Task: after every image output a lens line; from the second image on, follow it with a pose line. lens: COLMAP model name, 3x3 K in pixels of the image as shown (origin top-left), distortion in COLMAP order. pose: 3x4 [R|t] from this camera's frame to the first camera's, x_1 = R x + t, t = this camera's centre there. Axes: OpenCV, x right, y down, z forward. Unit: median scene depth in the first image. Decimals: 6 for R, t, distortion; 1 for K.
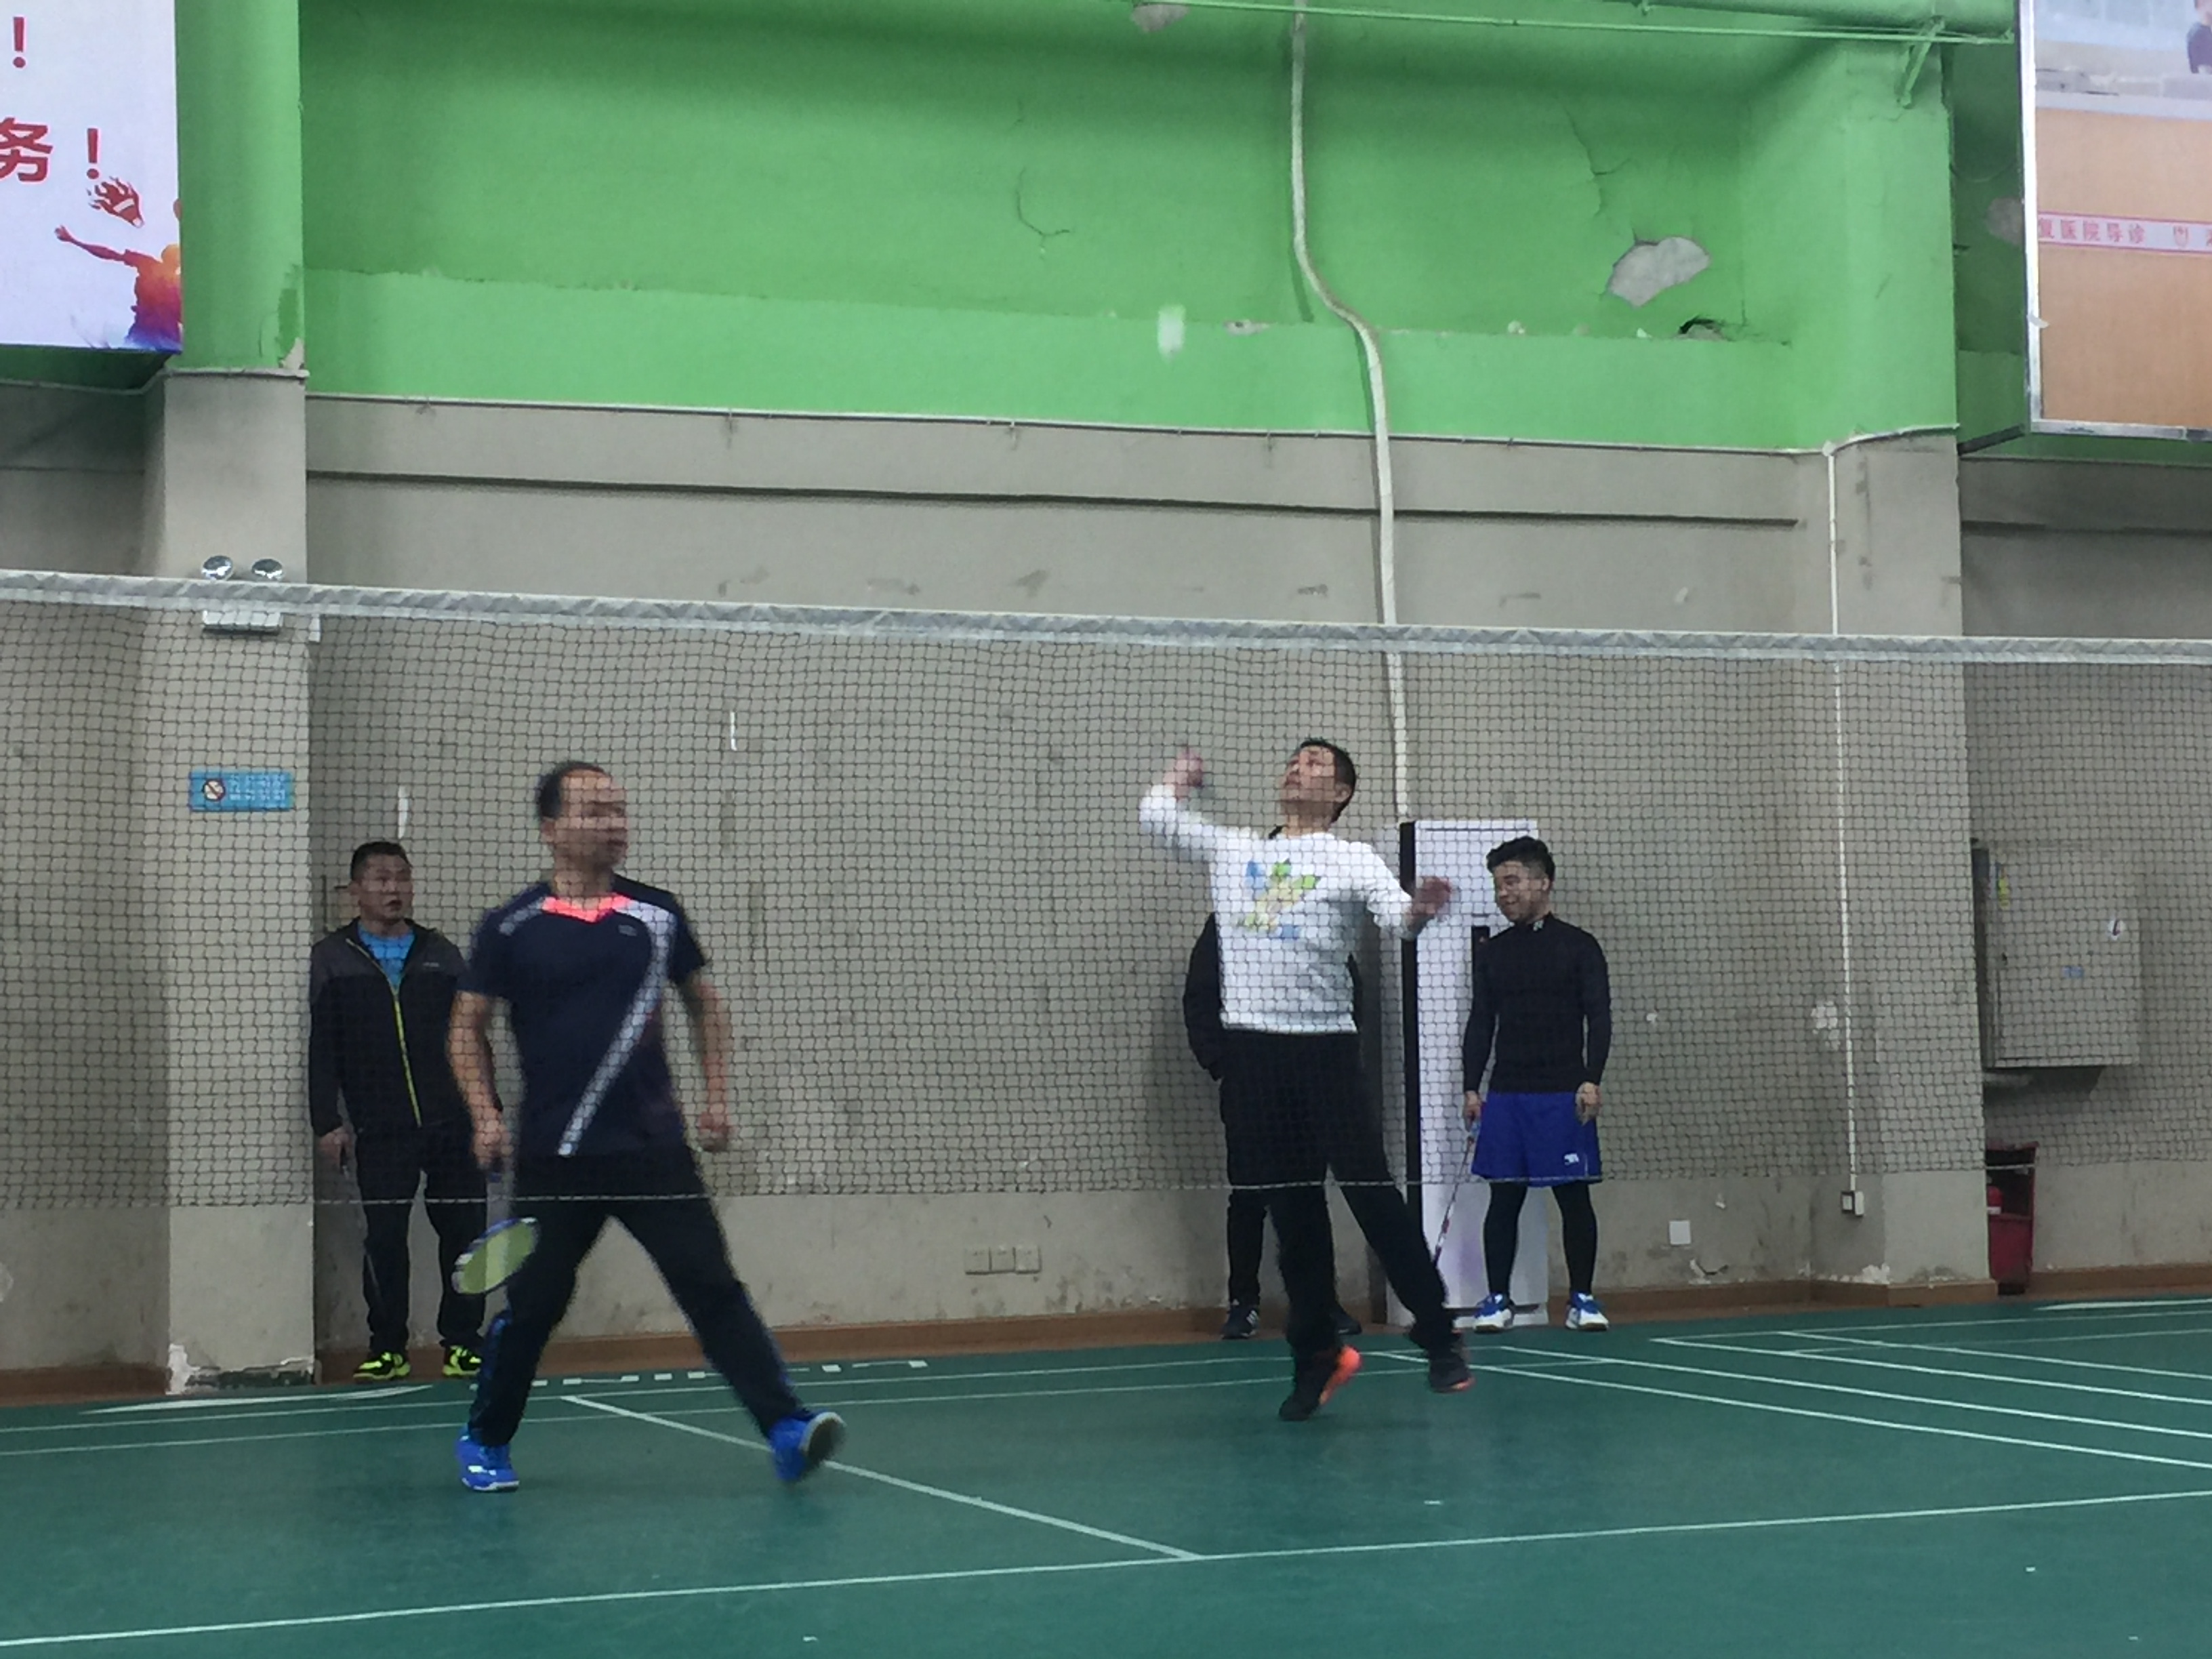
lens RADIAL K [[4127.6, 0, 1105.5], [0, 4127.6, 828.5], [0, 0, 1]] dist [0.101797, 0.000000]
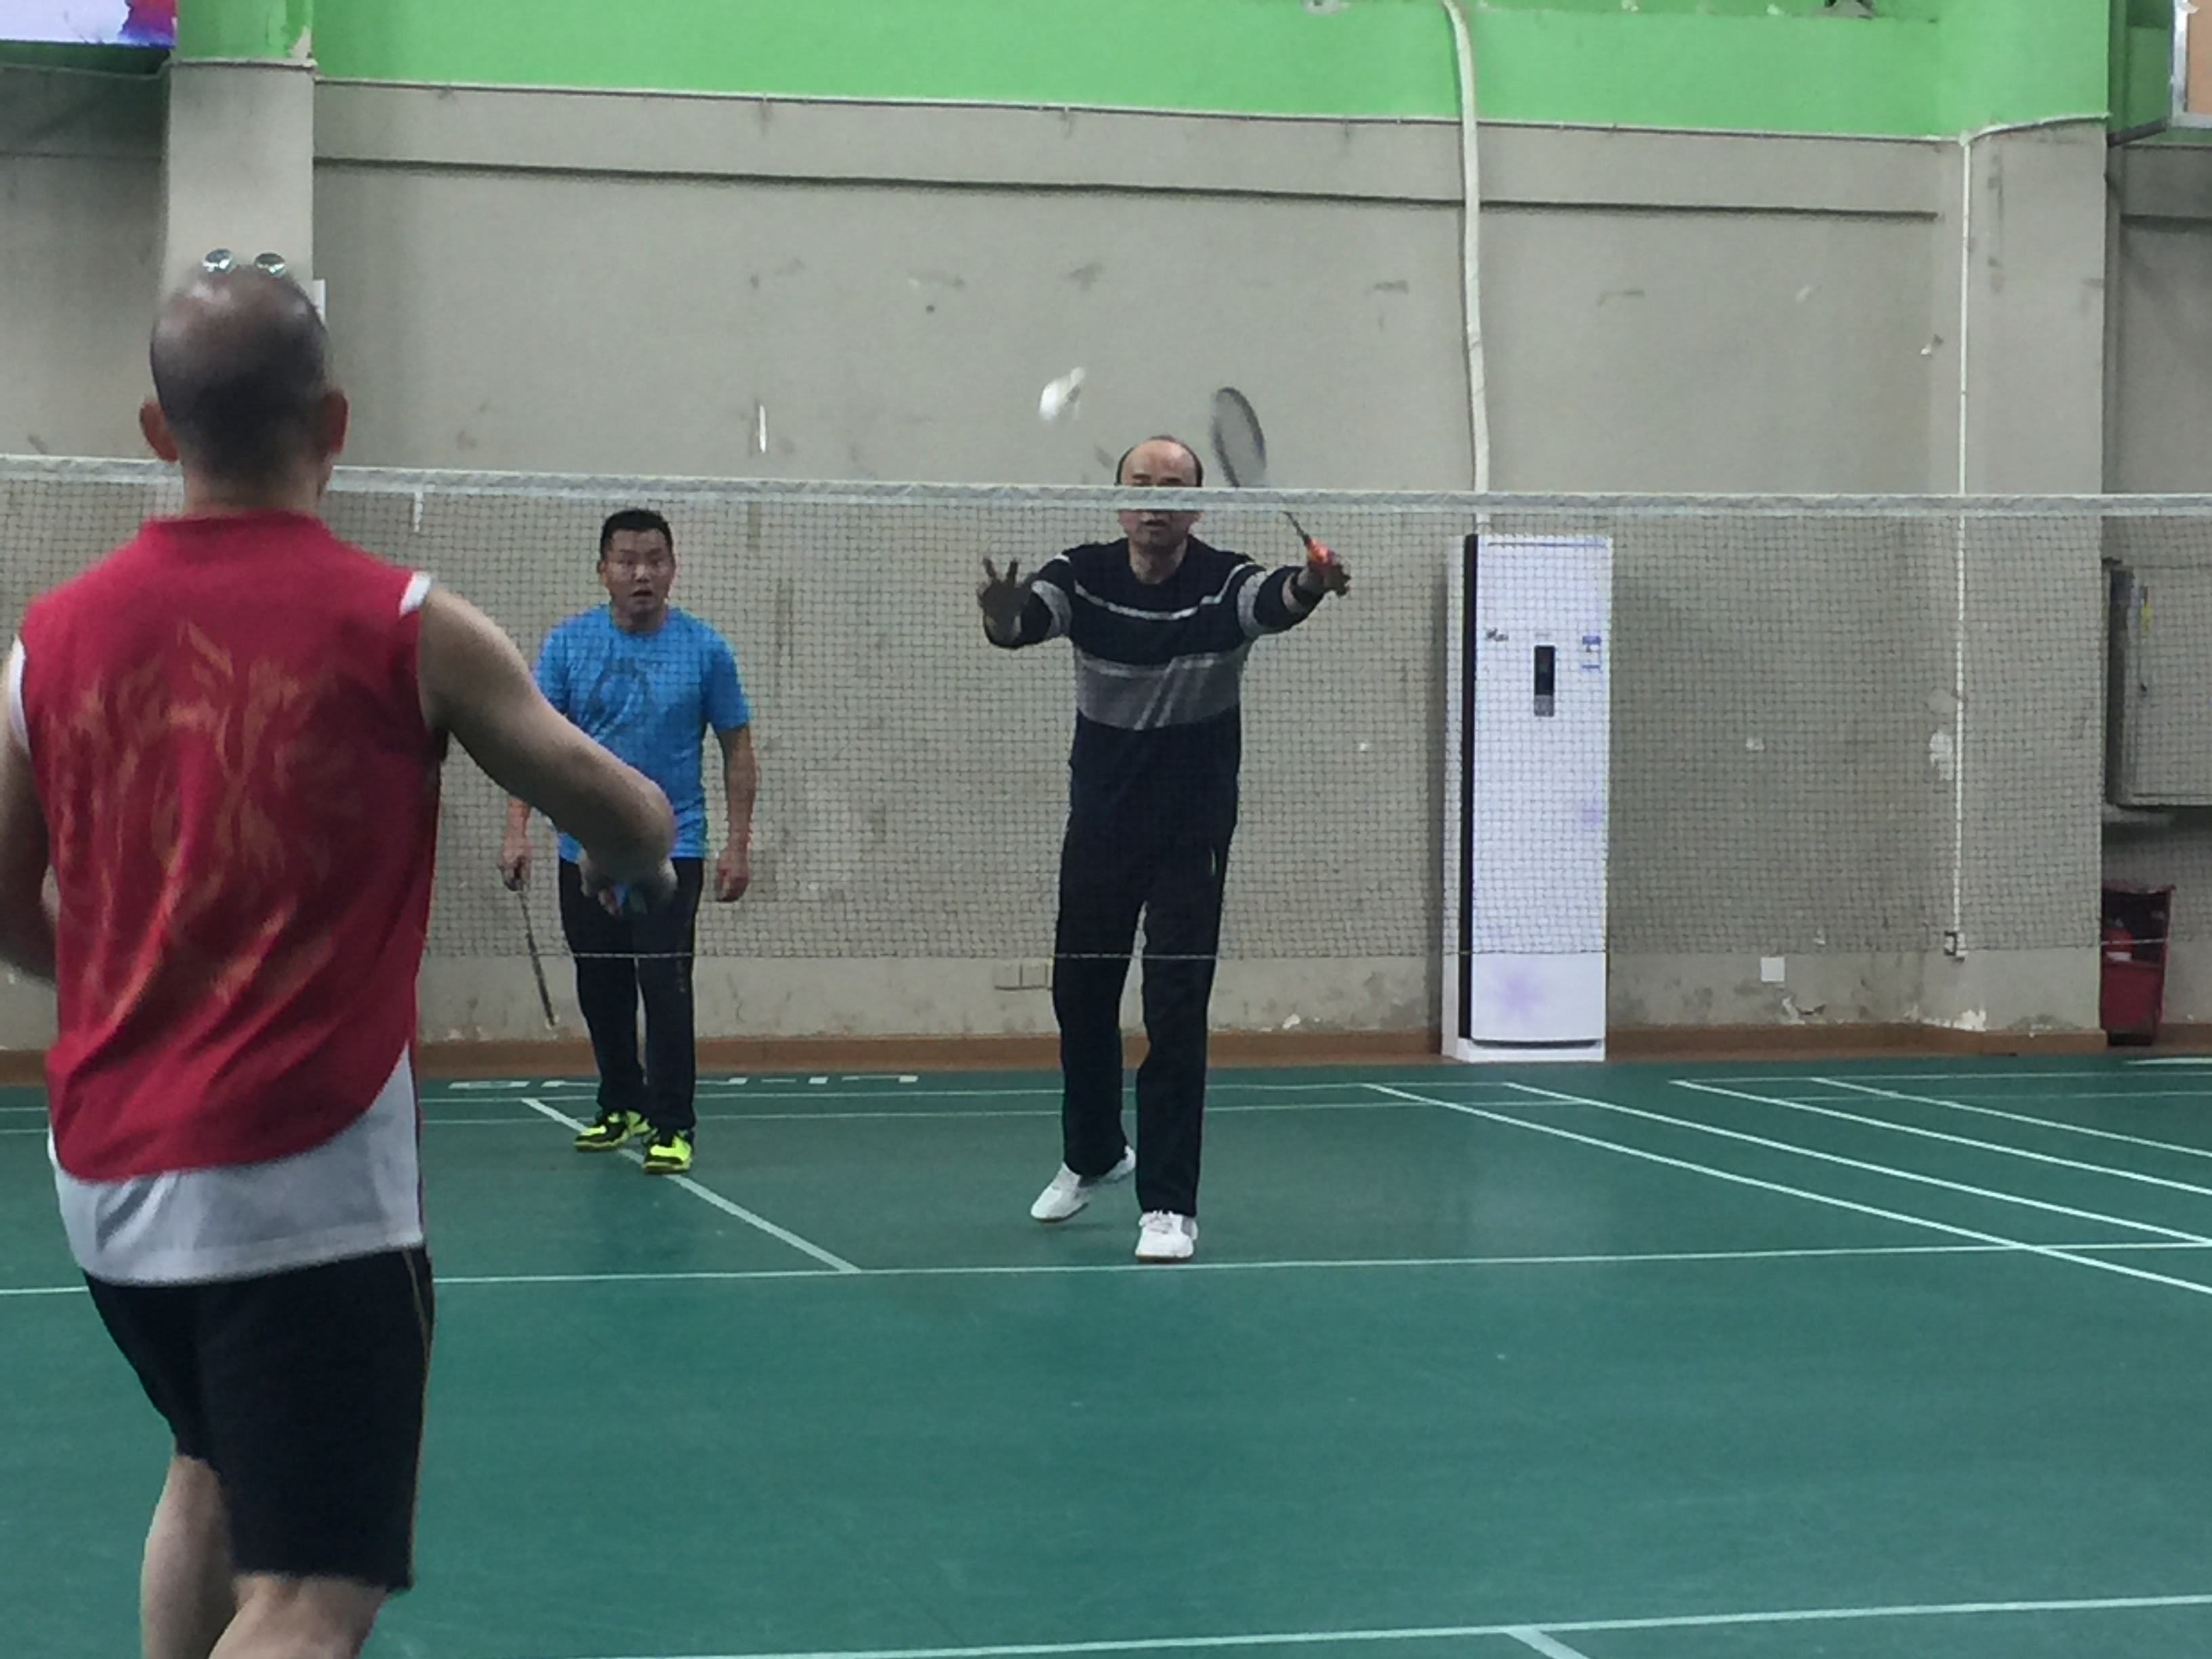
lens RADIAL K [[4944.0, 0, 1107.3], [0, 4944.0, 832.8], [0, 0, 1]] dist [0.081488, 0.000000]
pose [[0.992936, 0.031162, -0.114482, 0.119288], [-0.021735, 0.996339, 0.082686, -0.025002], [0.116640, -0.079614, 0.989978, -0.144027]]
